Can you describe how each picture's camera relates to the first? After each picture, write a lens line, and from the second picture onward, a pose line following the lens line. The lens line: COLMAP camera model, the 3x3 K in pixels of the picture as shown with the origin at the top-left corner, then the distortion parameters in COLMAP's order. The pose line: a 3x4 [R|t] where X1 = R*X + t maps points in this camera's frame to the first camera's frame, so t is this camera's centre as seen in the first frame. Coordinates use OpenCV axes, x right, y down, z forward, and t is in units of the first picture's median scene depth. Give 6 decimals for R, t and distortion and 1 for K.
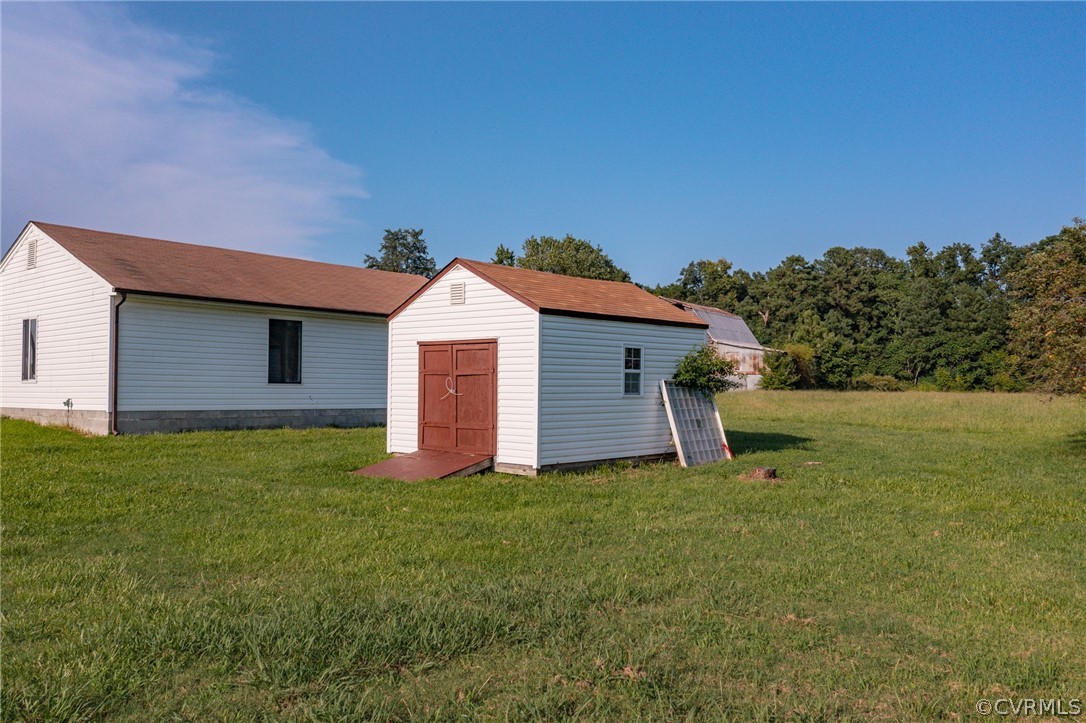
lens RADIAL K [[862.9, 0, 543.0], [0, 862.9, 361.5], [0, 0, 1]] dist [-0.008192, -0.004863]
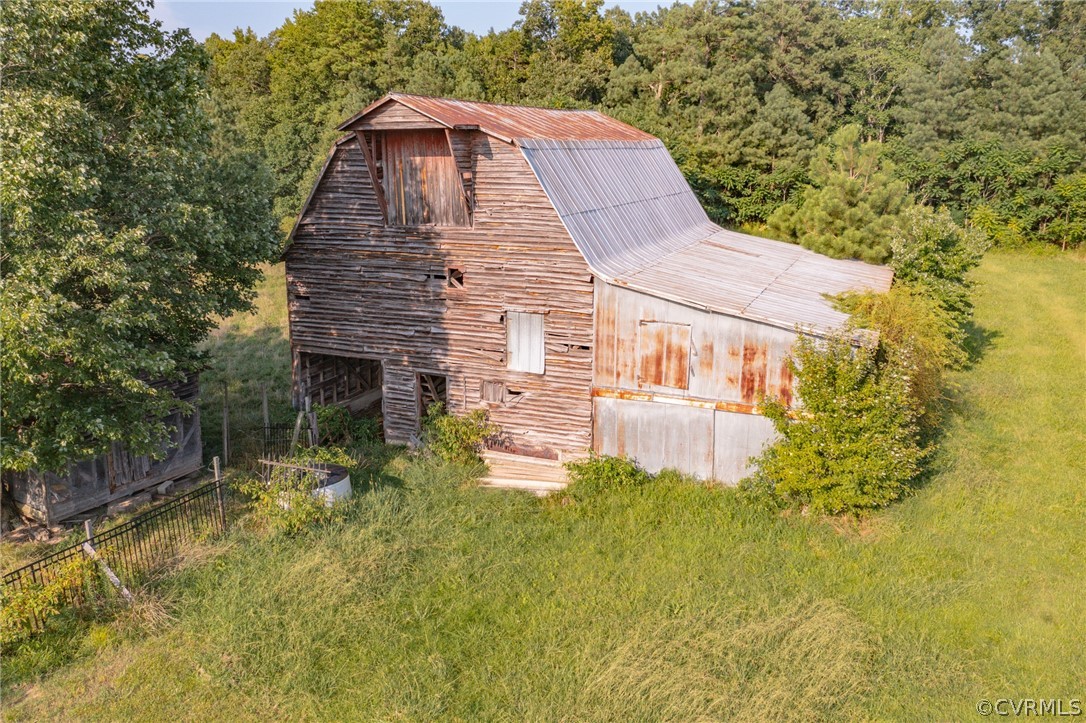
lens RADIAL K [[862.9, 0, 543.0], [0, 862.9, 361.5], [0, 0, 1]] dist [-0.008192, -0.004863]
pose [[0.985766, -0.046039, 0.161697, 0.078694], [-0.000972, 0.960197, 0.279320, -0.042162], [-0.168121, -0.275502, 0.946485, 0.426005]]
